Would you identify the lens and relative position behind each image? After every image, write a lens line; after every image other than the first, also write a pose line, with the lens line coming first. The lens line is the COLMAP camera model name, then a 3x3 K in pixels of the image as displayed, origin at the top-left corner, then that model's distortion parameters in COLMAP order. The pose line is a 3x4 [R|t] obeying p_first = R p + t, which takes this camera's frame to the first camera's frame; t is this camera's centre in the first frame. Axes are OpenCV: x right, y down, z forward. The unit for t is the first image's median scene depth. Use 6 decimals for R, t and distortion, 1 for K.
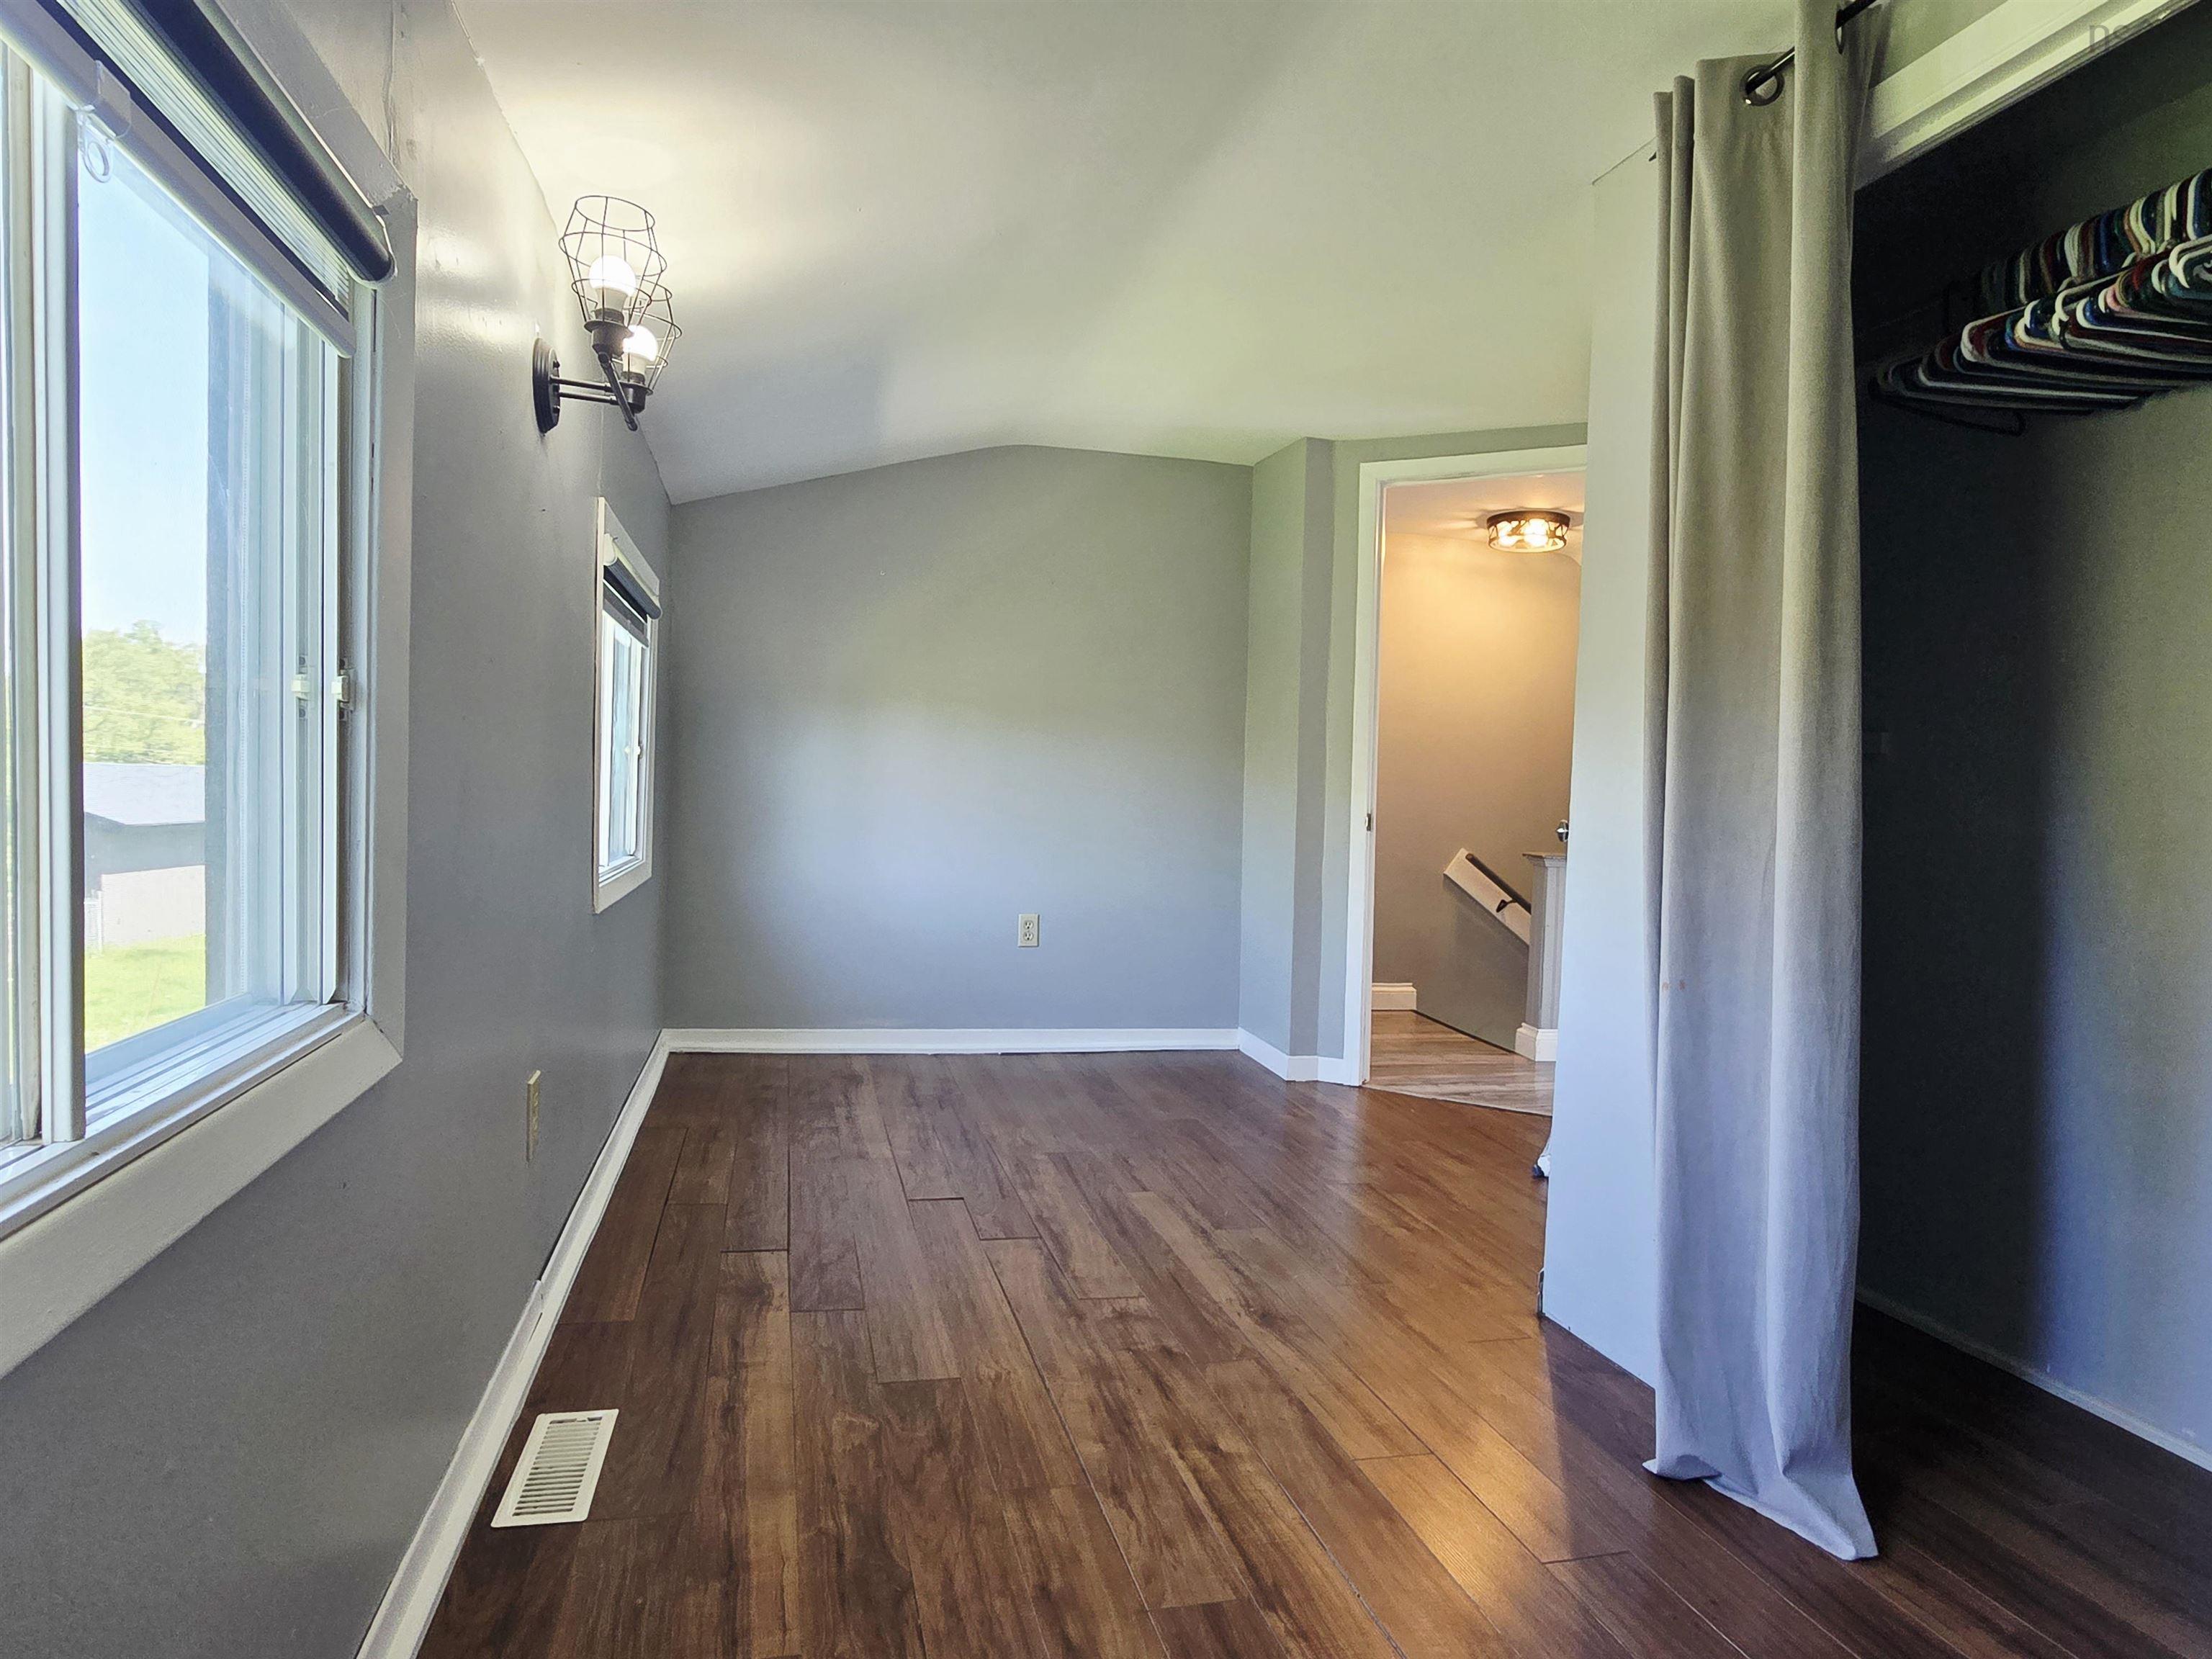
lens RADIAL K [[1266.8, 0, 1118.6], [0, 1266.8, 837.8], [0, 0, 1]] dist [0.004607, -0.000523]
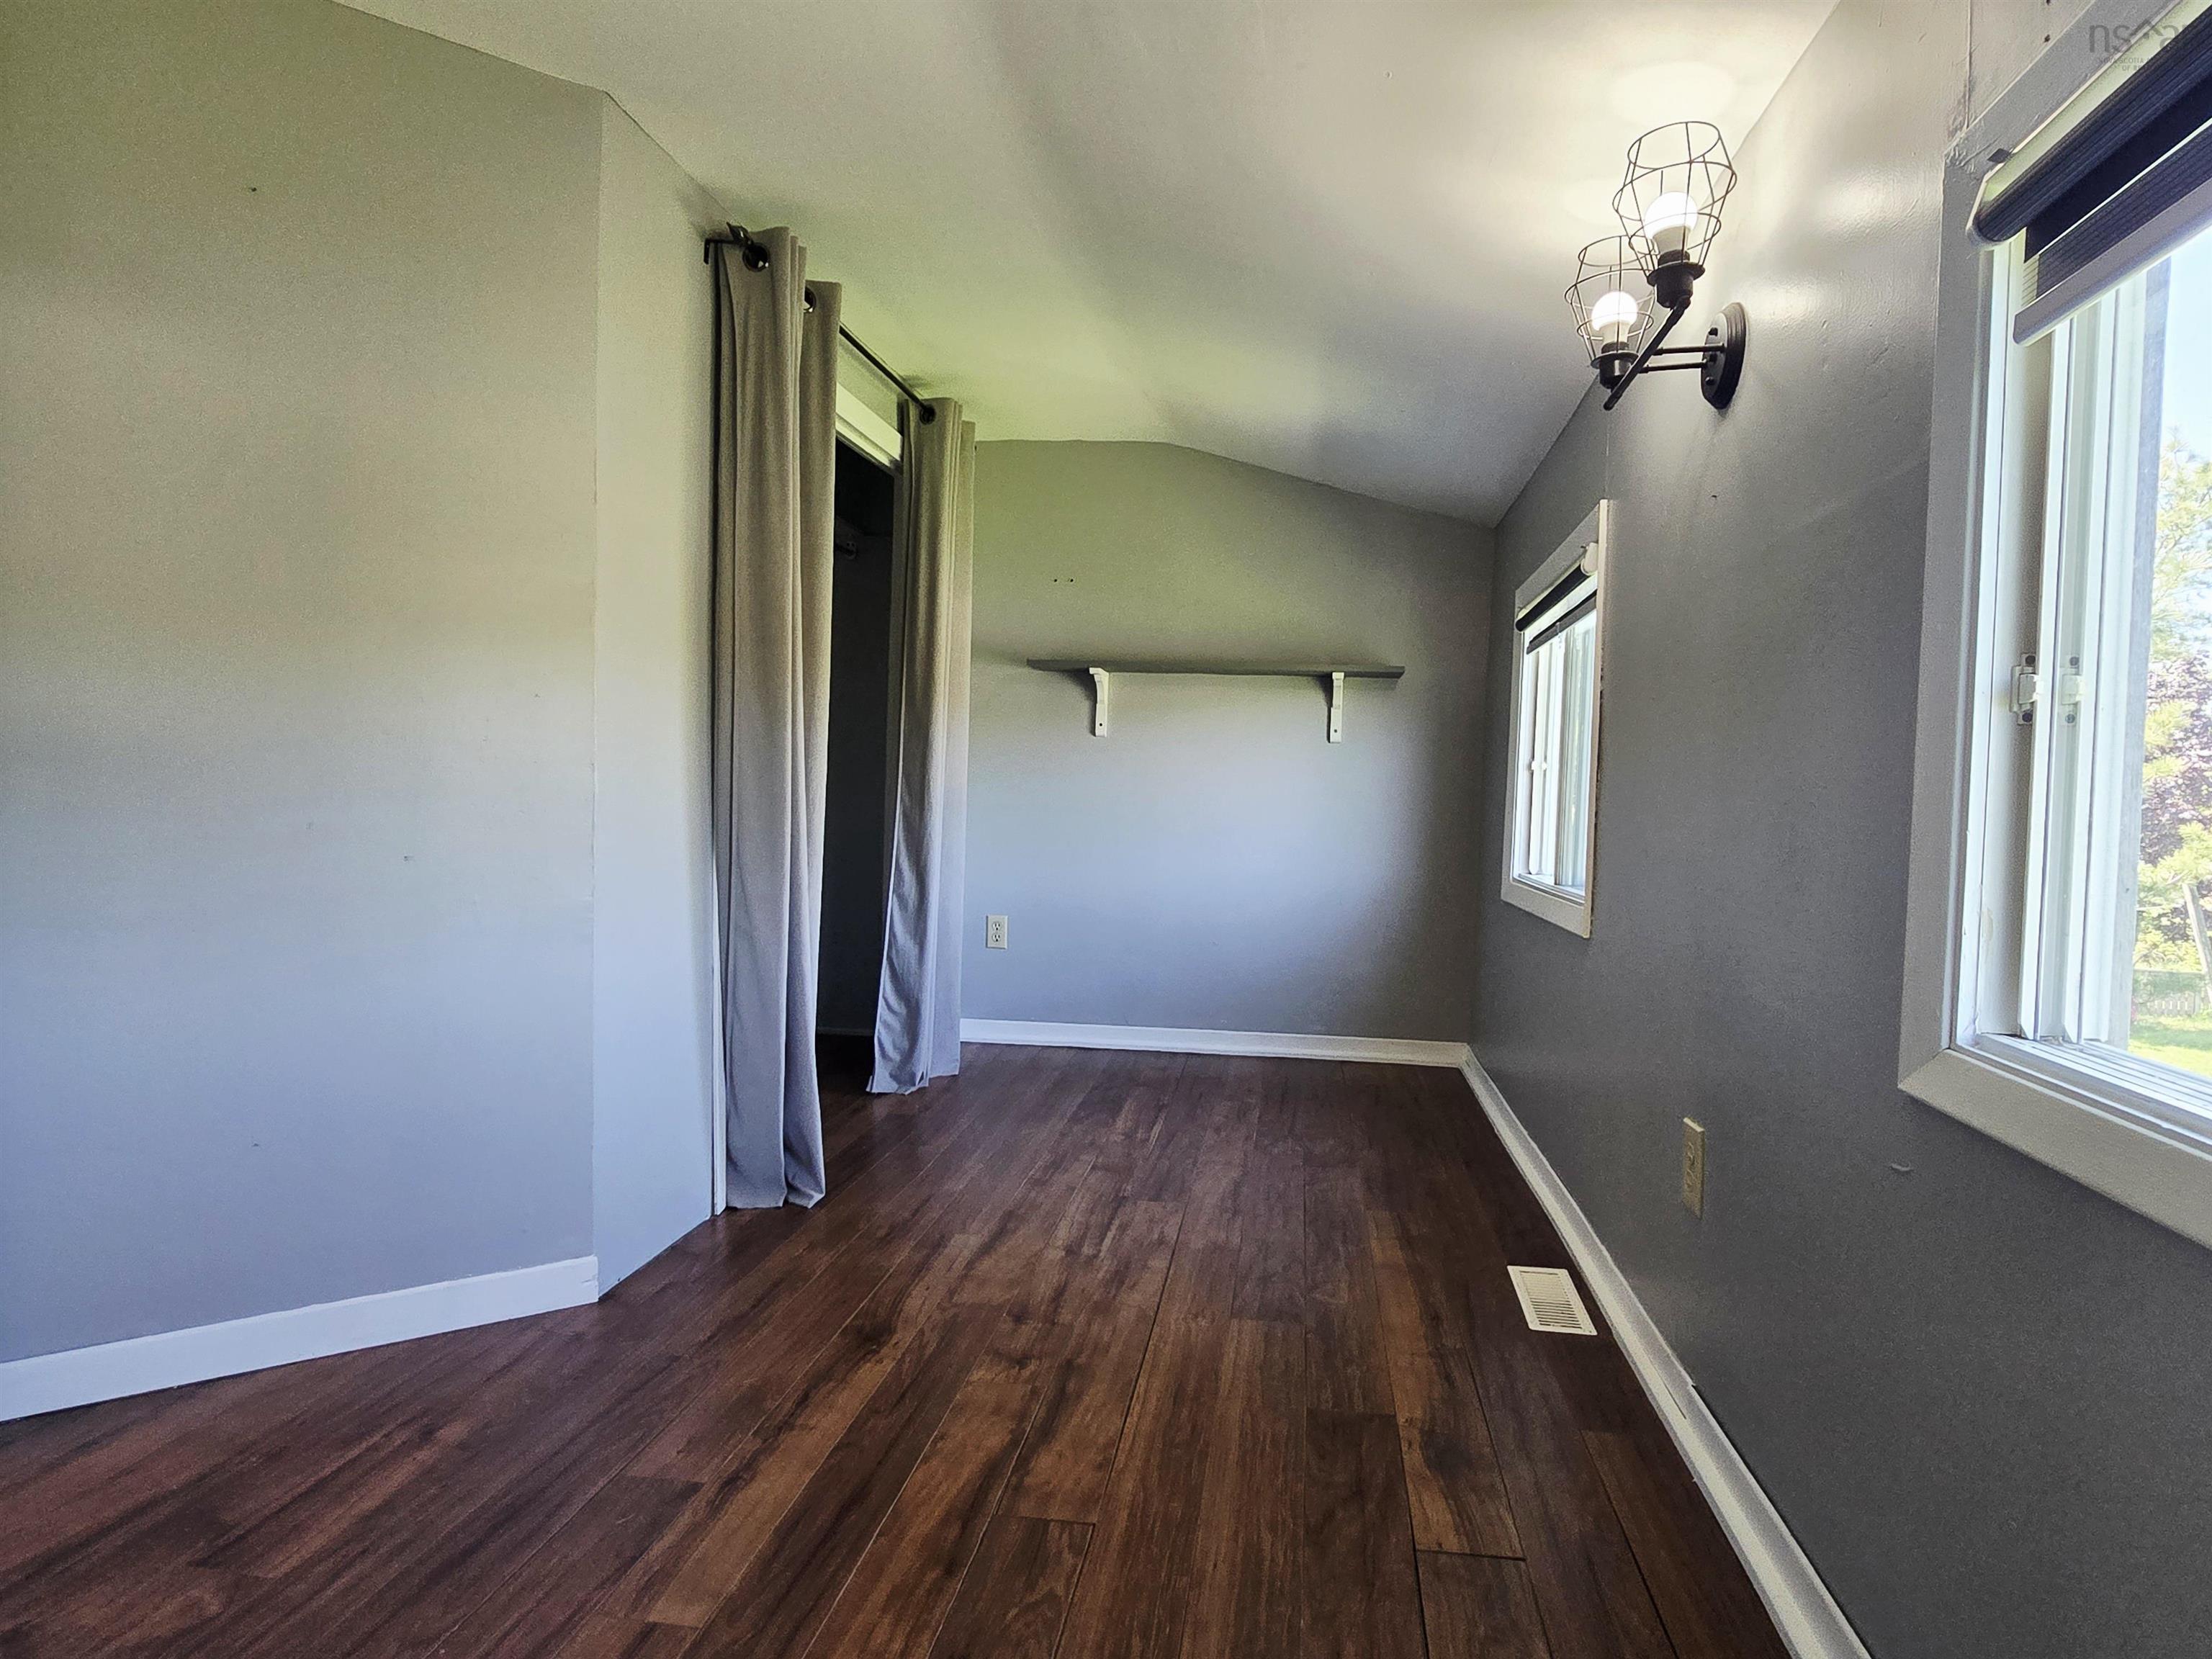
lens RADIAL K [[1266.8, 0, 1118.6], [0, 1266.8, 837.8], [0, 0, 1]] dist [0.004607, -0.000523]
pose [[-0.915389, -0.070523, 0.396346, -0.437001], [-0.041175, 0.995774, 0.082084, -0.069455], [-0.400460, 0.058819, -0.914424, 1.999102]]
